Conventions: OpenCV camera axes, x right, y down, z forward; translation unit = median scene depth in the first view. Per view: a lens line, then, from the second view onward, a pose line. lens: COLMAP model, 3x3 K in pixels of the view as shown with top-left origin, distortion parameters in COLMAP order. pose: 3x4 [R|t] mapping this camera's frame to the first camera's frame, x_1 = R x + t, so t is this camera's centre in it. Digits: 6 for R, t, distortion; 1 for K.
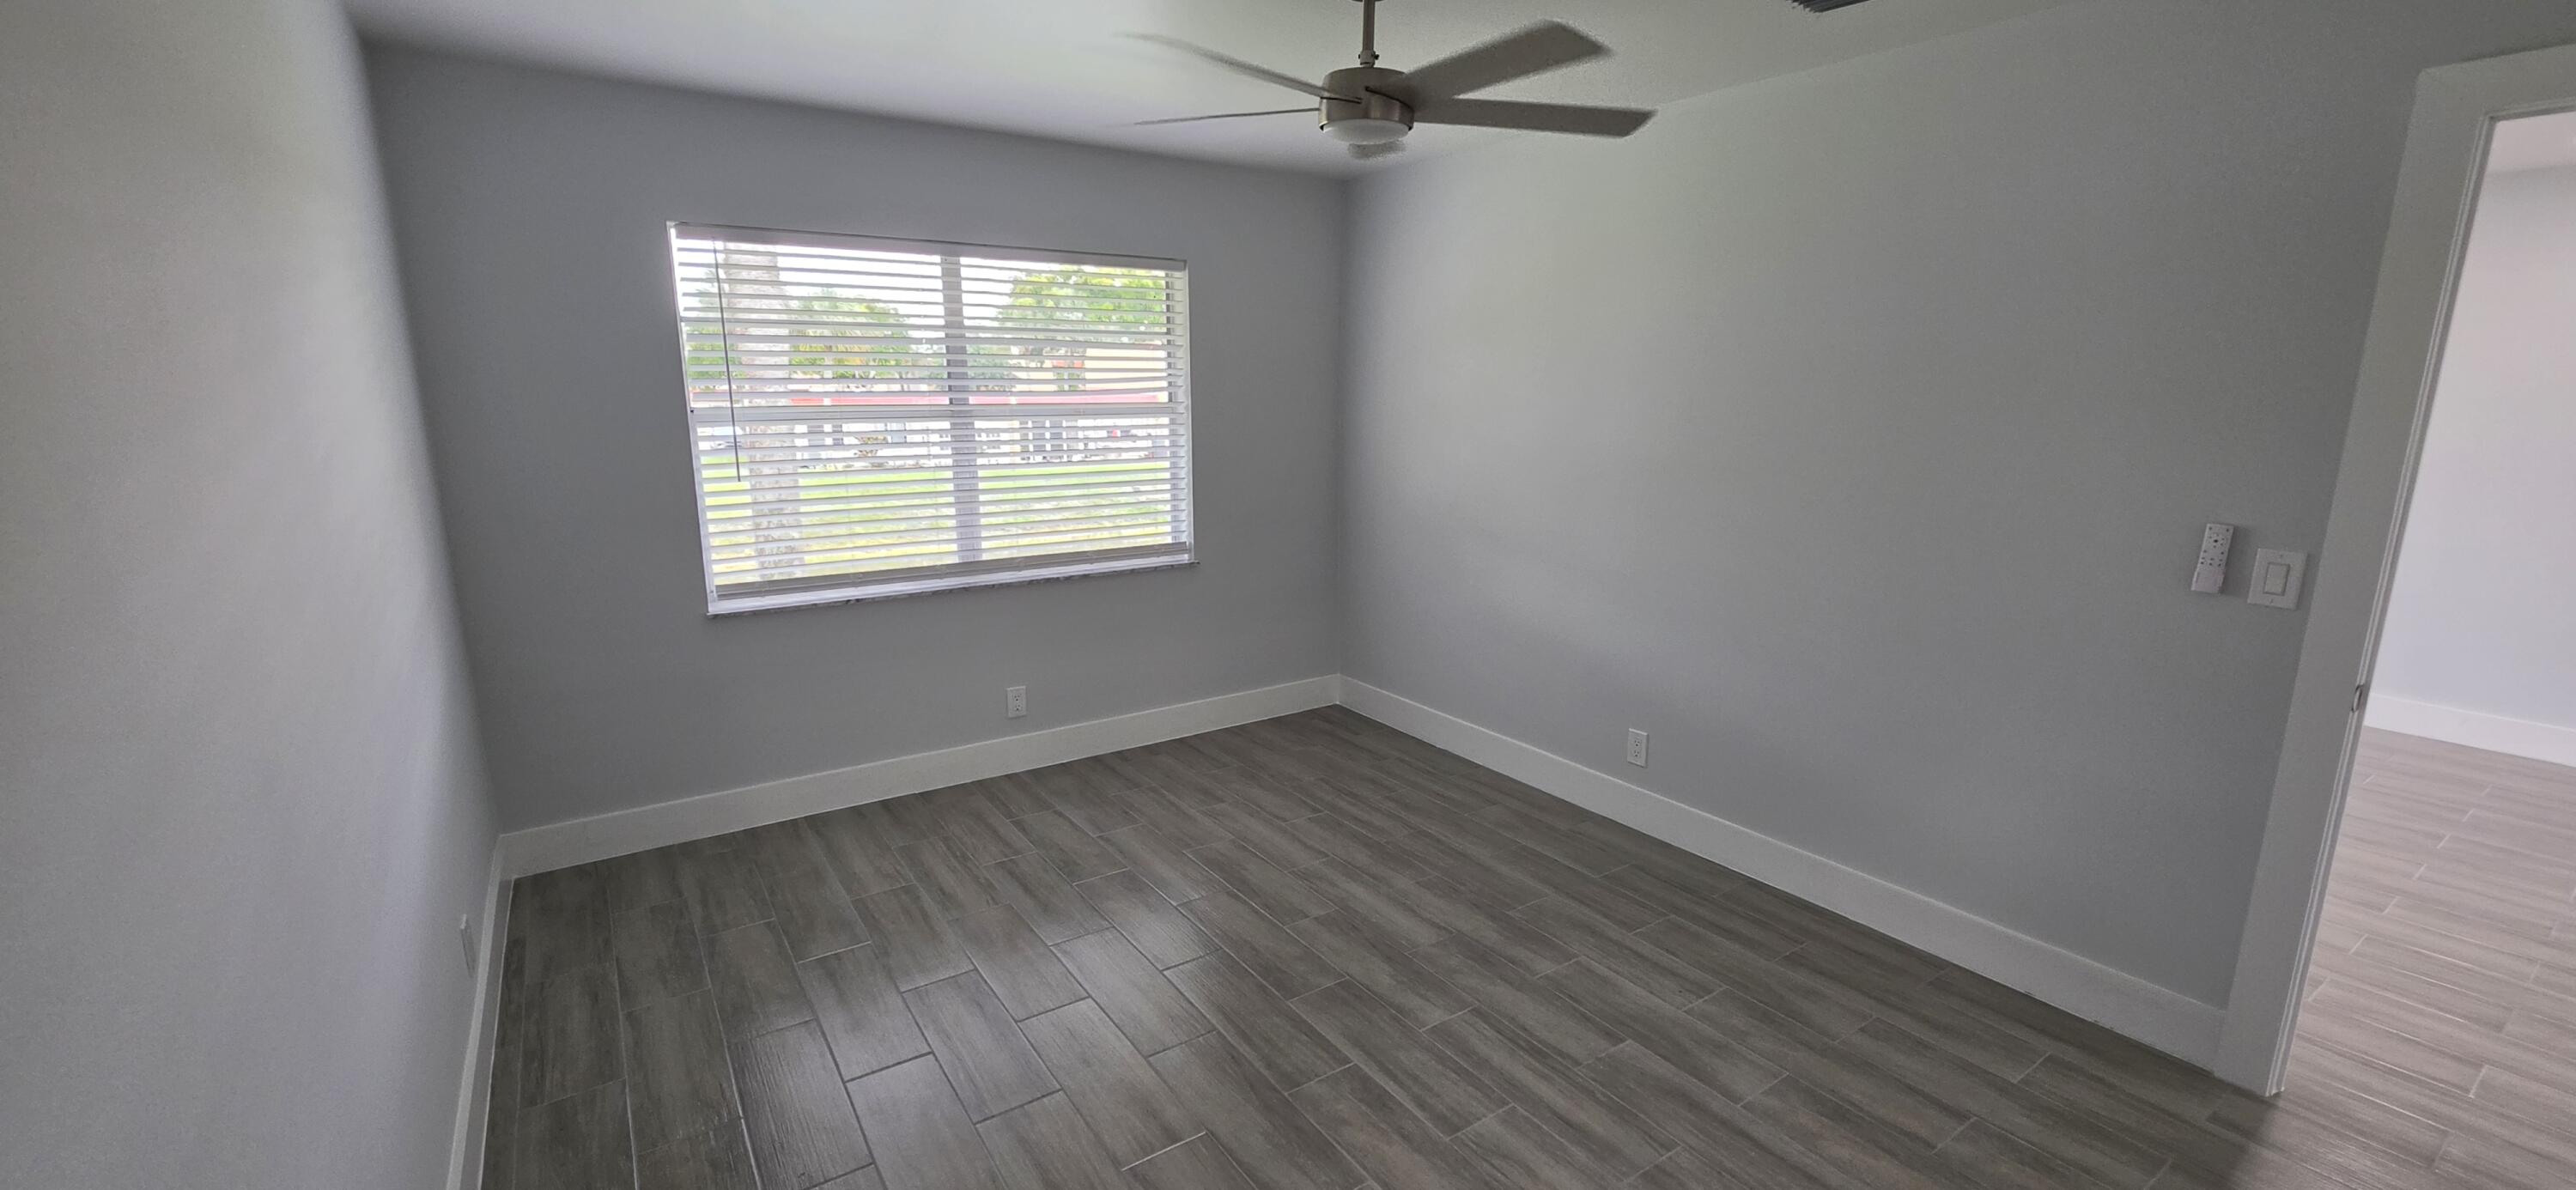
lens RADIAL K [[1036.3, 0, 1288.0], [0, 1036.3, 595.0], [0, 0, 1]] dist [-0.001018, -0.000305]
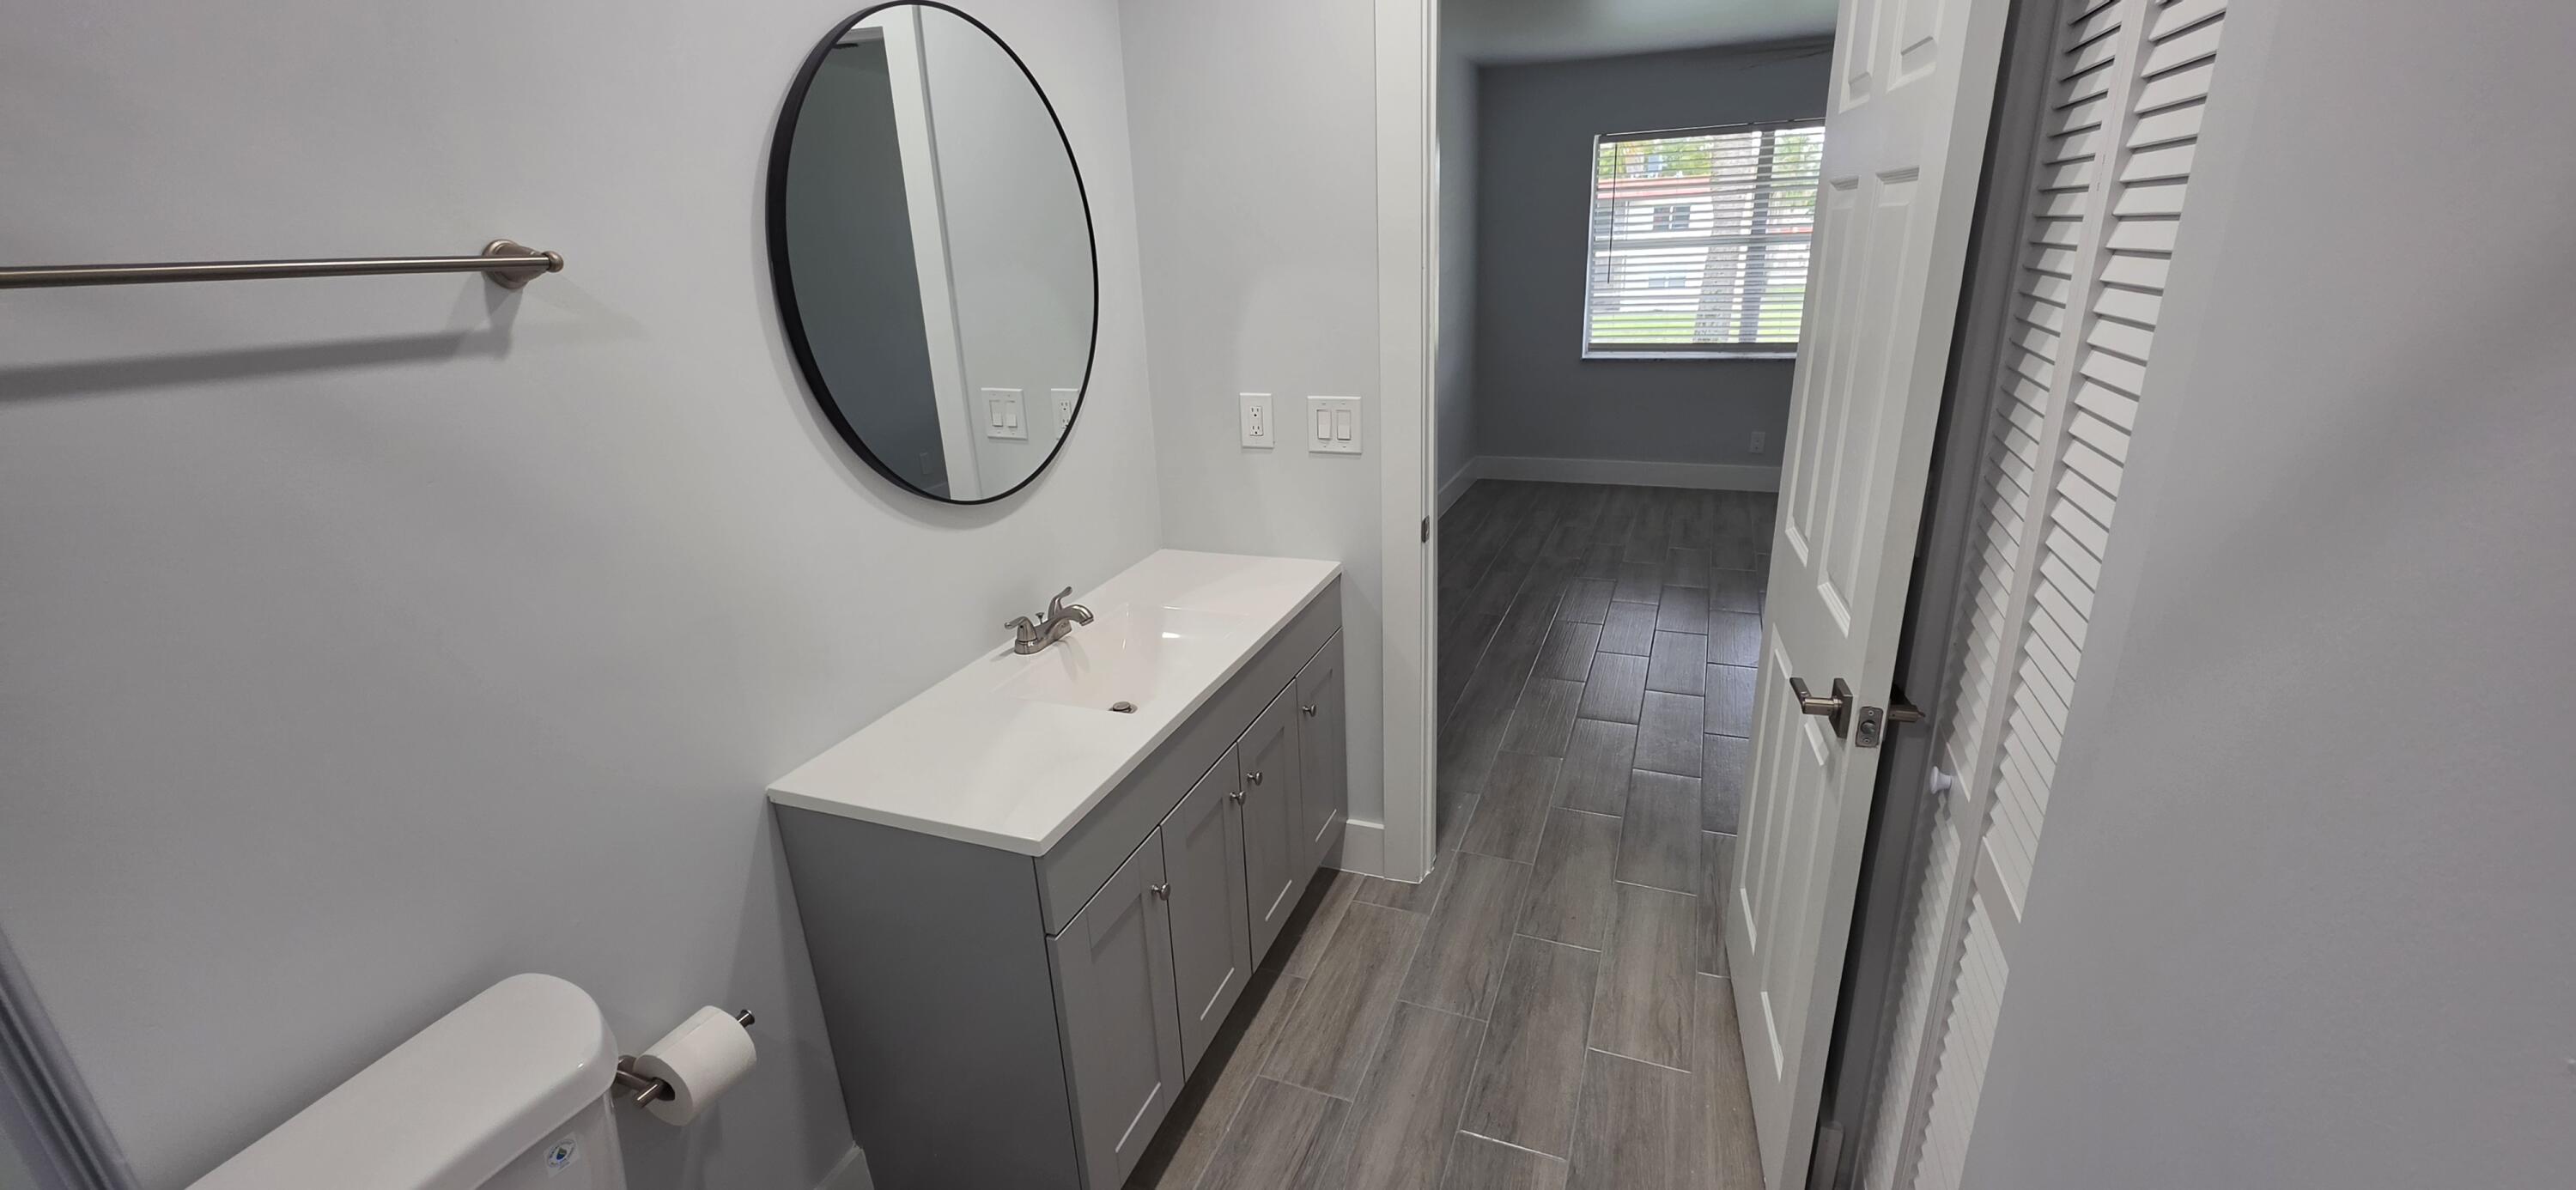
lens RADIAL K [[1031.0, 0, 1285.6], [0, 1031.0, 593.6], [0, 0, 1]] dist [-0.001521, 0.000017]
pose [[0.555454, 0.248247, -0.793627, 0.730698], [-0.128655, 0.968562, 0.212922, 0.106581], [0.821534, -0.016164, 0.569930, -0.492702]]
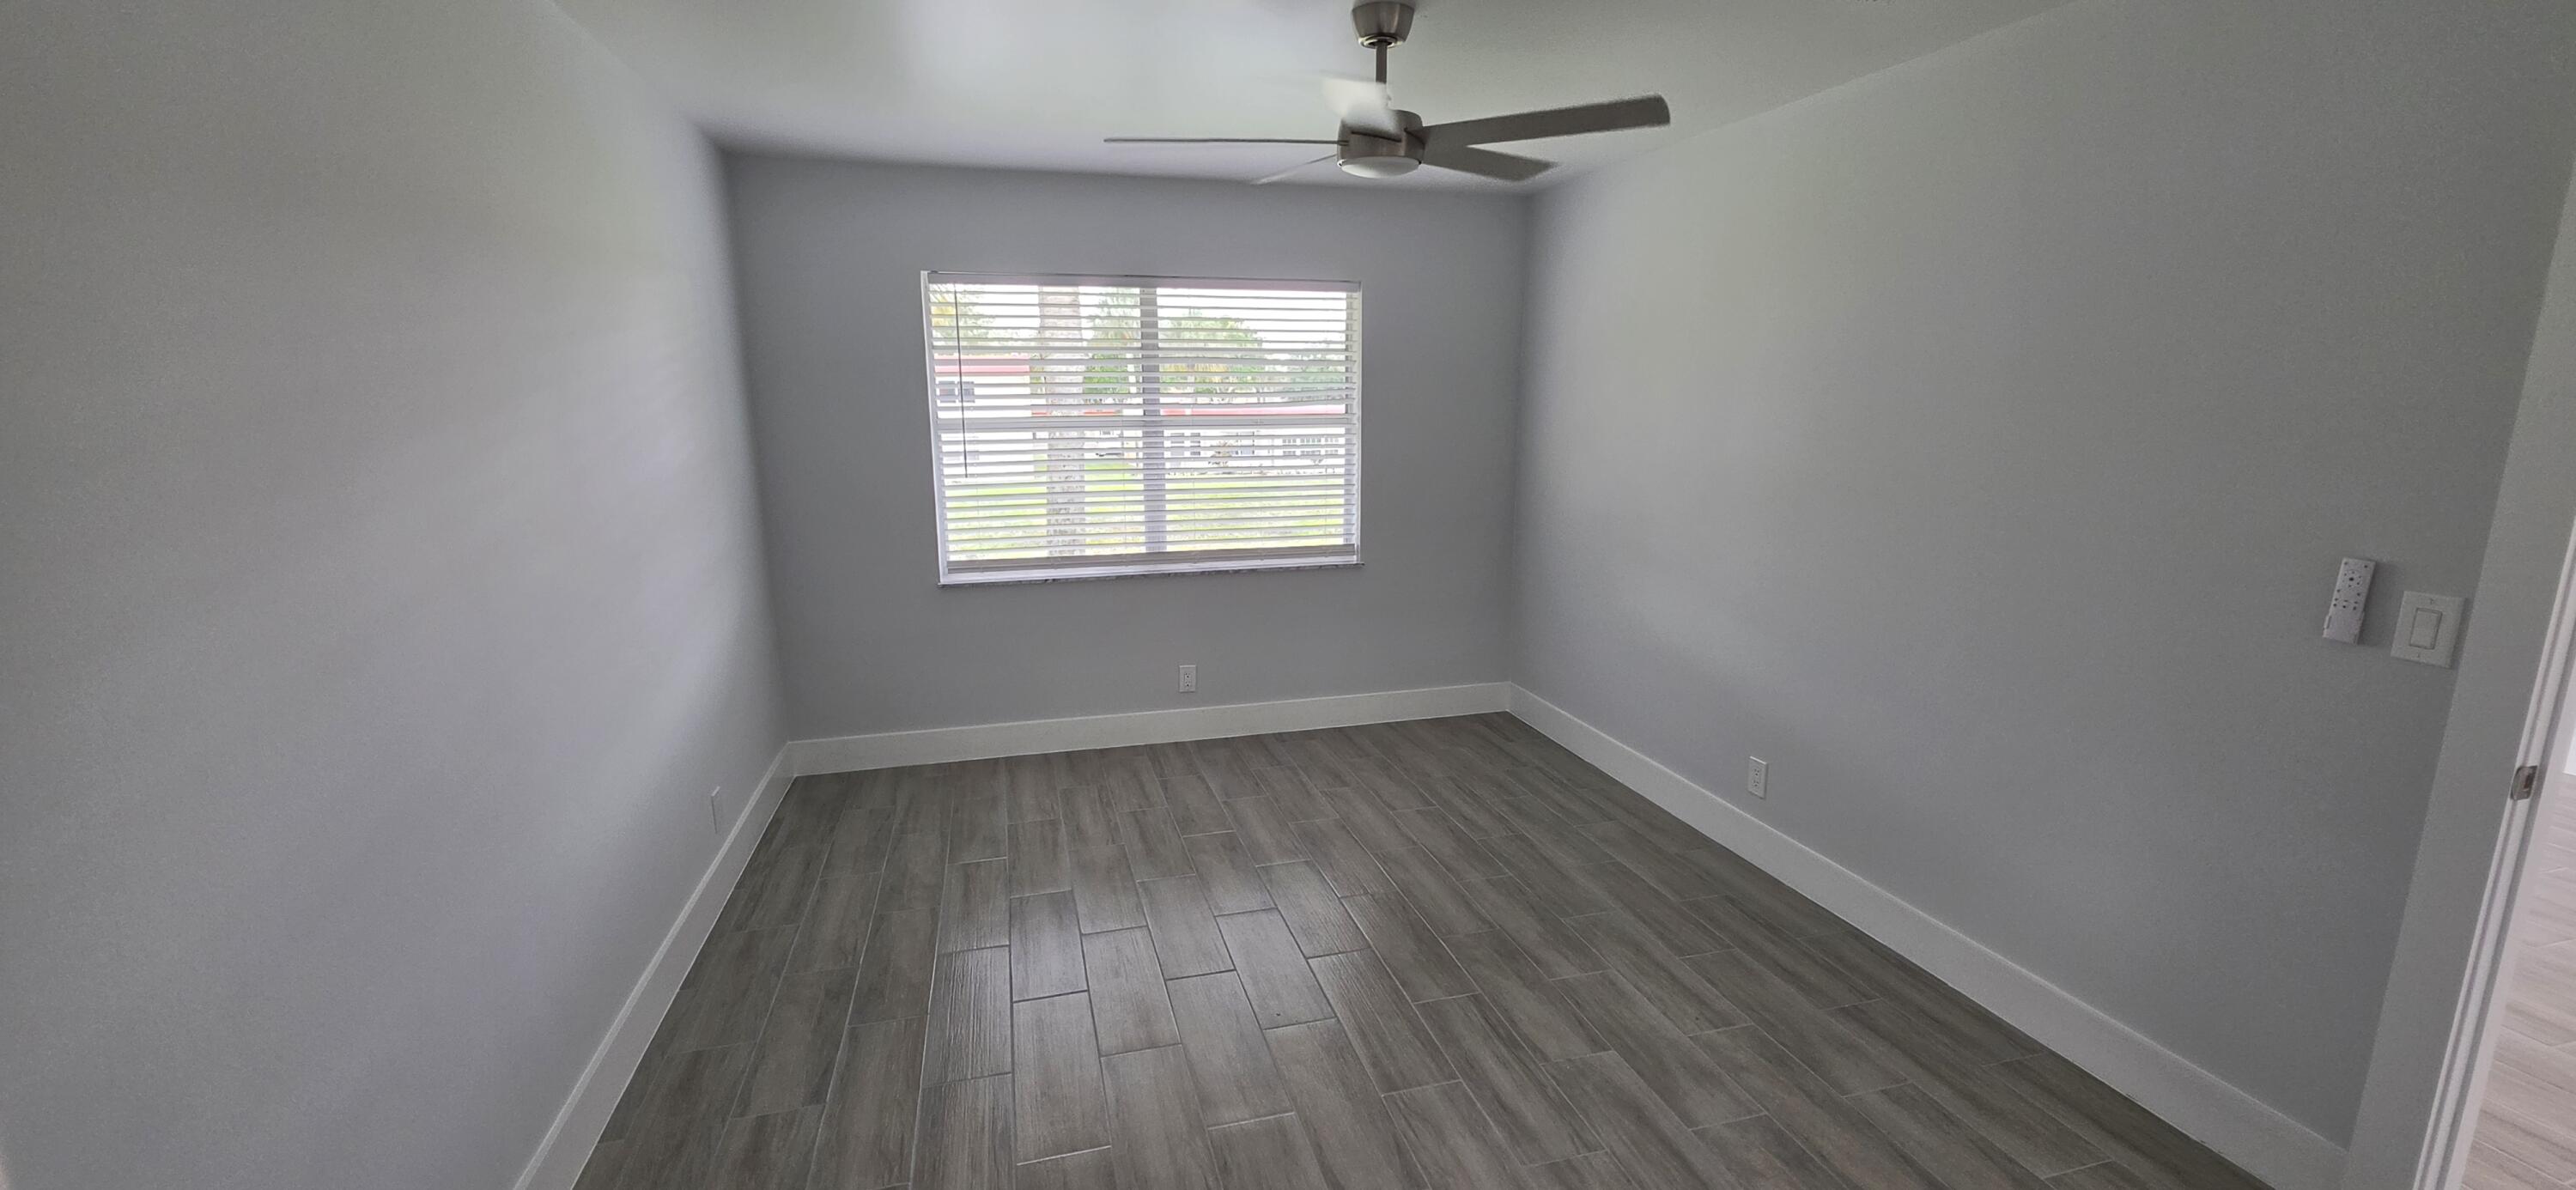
lens RADIAL K [[1031.0, 0, 1285.6], [0, 1031.0, 593.6], [0, 0, 1]] dist [-0.001521, 0.000017]
pose [[0.944865, 0.056175, -0.322606, 0.244566], [-0.060128, 0.998188, -0.002293, 0.008686], [0.321893, 0.021565, 0.946530, -0.037759]]
